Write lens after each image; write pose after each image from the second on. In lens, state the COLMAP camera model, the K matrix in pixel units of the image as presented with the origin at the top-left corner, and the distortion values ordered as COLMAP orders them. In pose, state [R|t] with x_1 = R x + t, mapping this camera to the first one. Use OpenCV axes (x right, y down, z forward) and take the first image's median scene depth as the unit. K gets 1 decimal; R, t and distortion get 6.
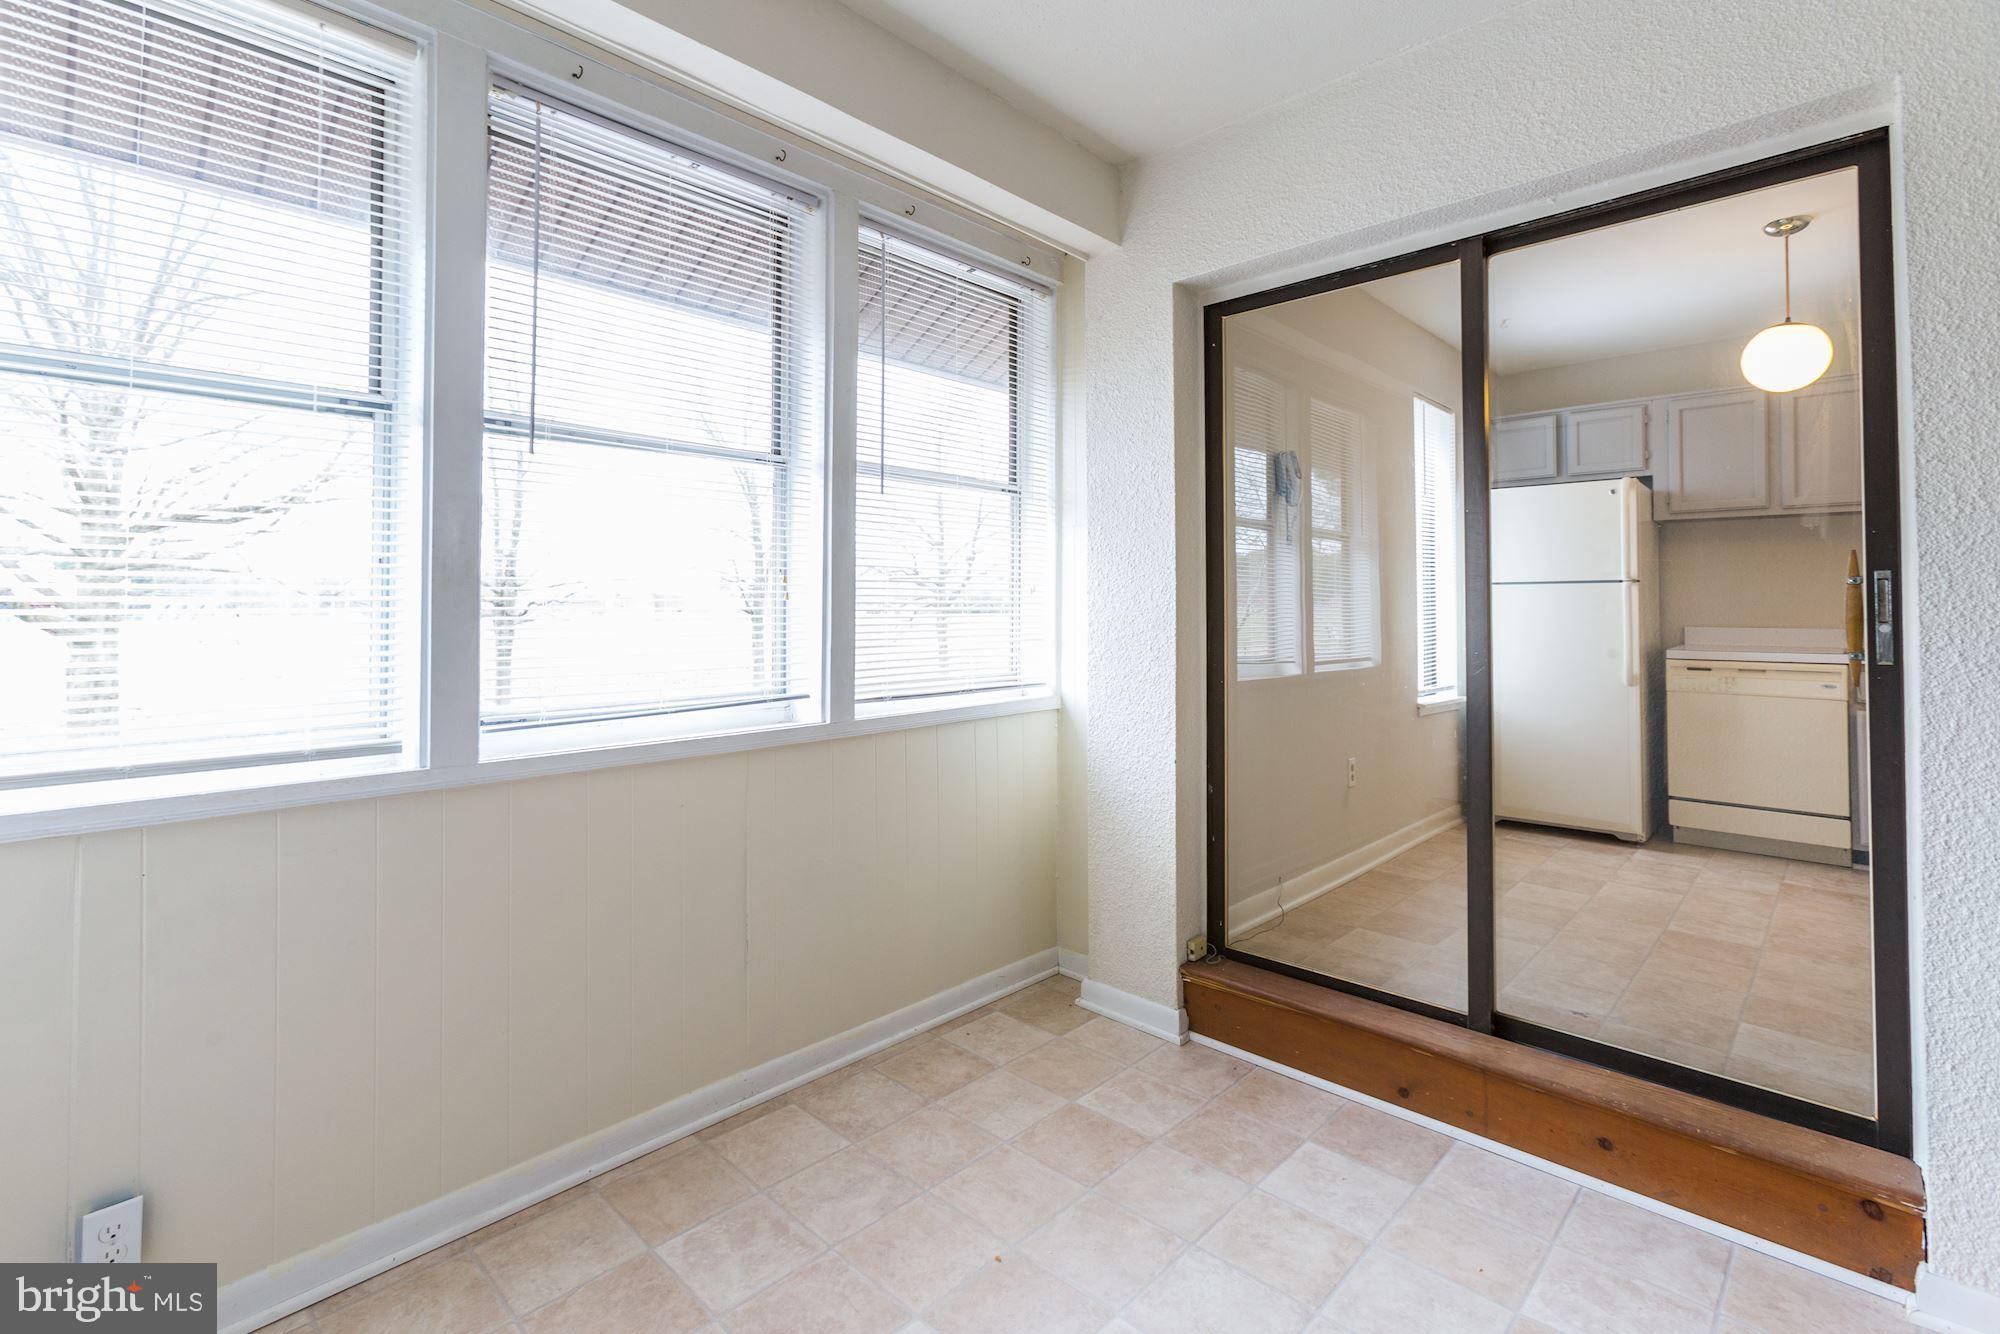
lens RADIAL K [[935.5, 0, 973.5], [0, 935.5, 581.5], [0, 0, 1]] dist [-0.010103, 0.003121]
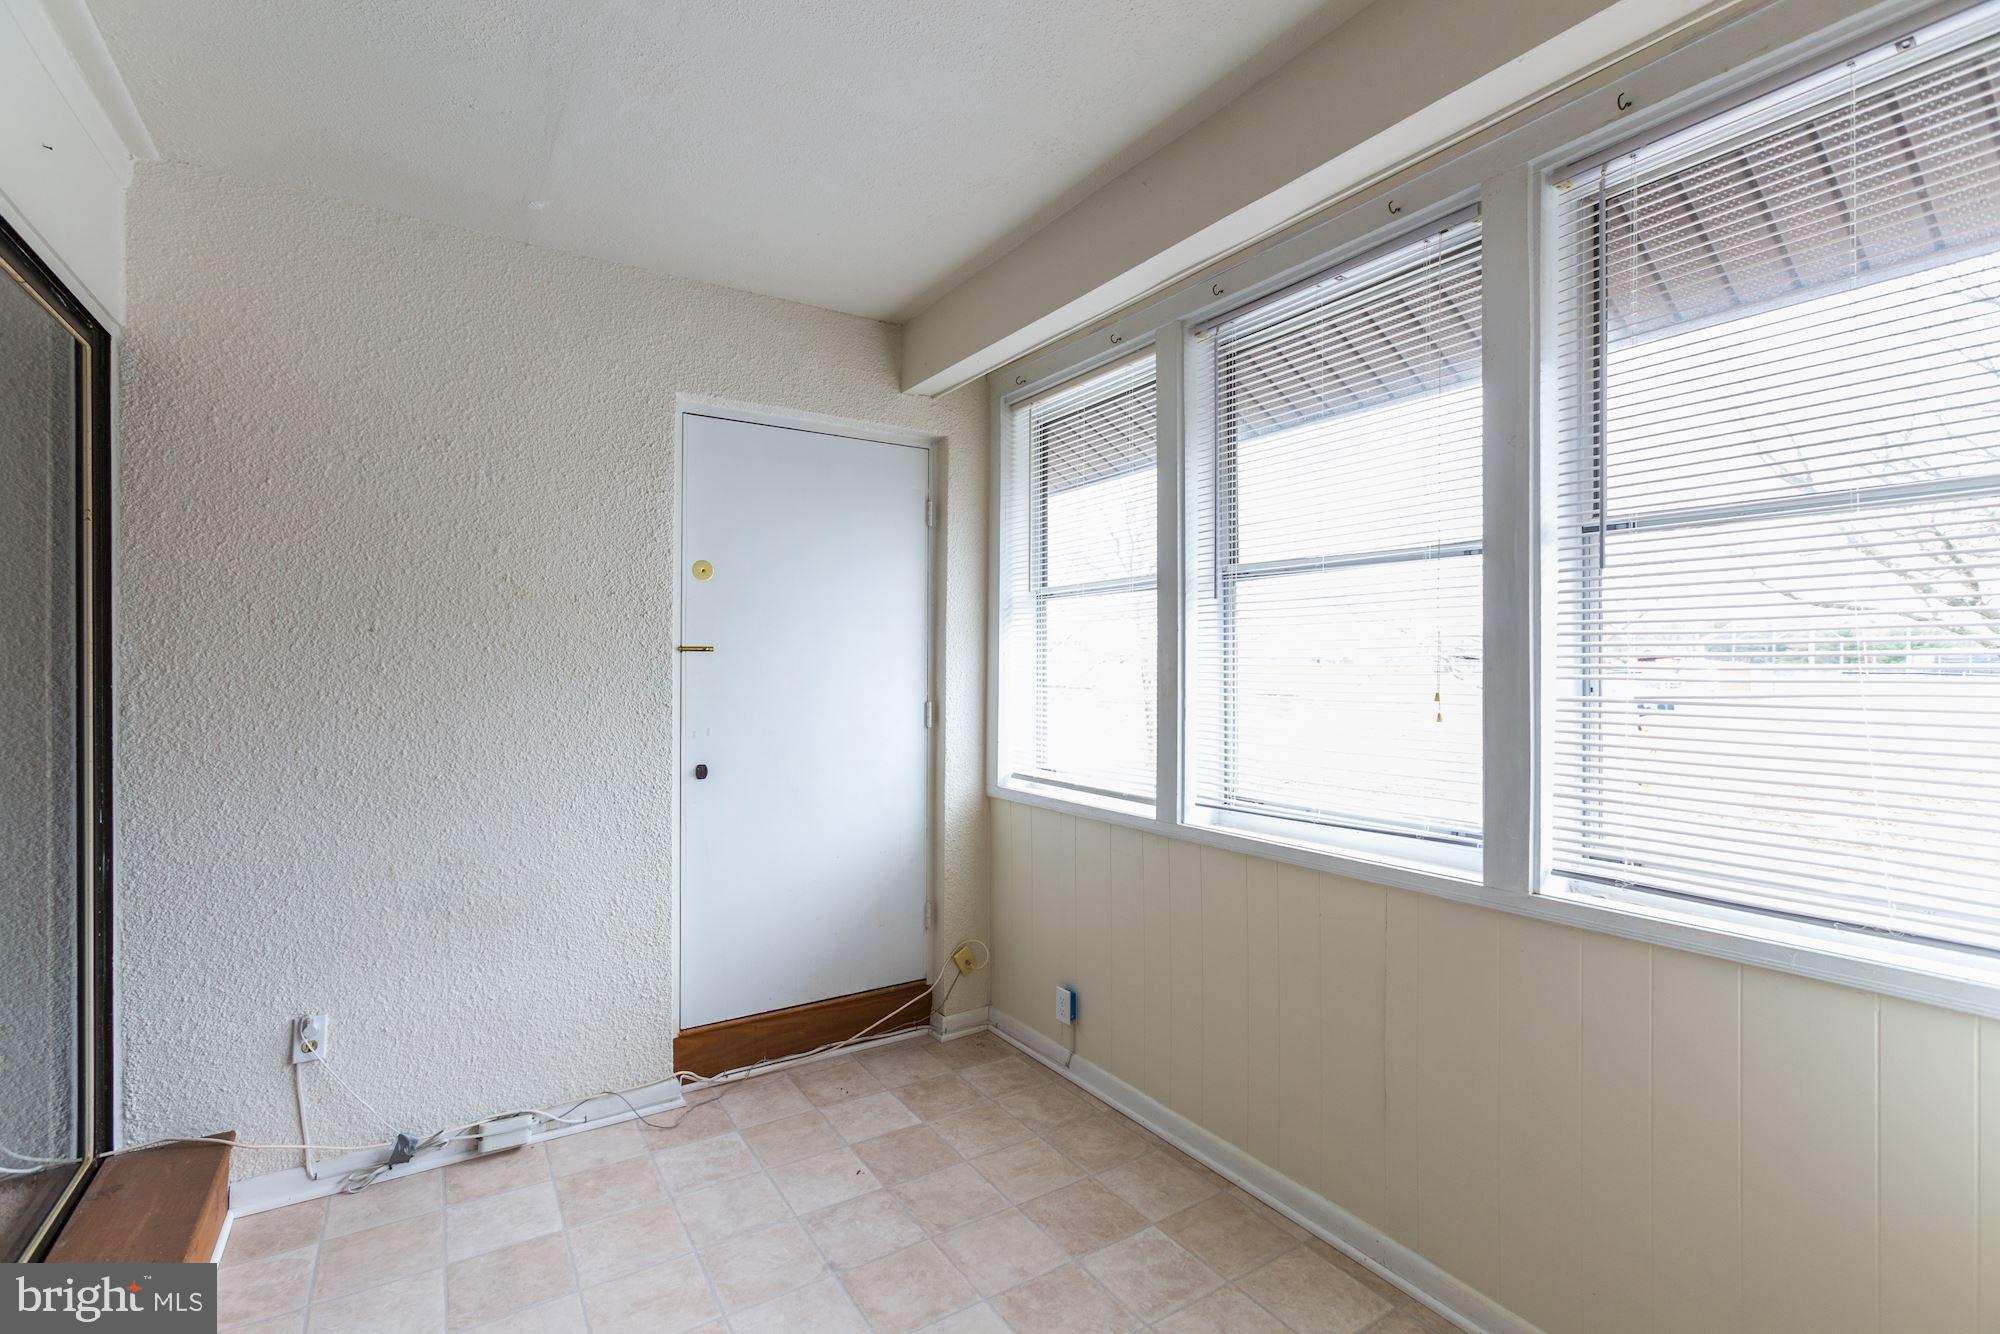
lens RADIAL K [[885.5, 0, 994.8], [0, 885.5, 671.5], [0, 0, 1]] dist [0.017885, 0.000934]
pose [[-0.214558, 0.001351, -0.976710, 0.711315], [0.018499, 0.999825, -0.002681, -0.032779], [0.976536, -0.018643, -0.214545, 0.845983]]
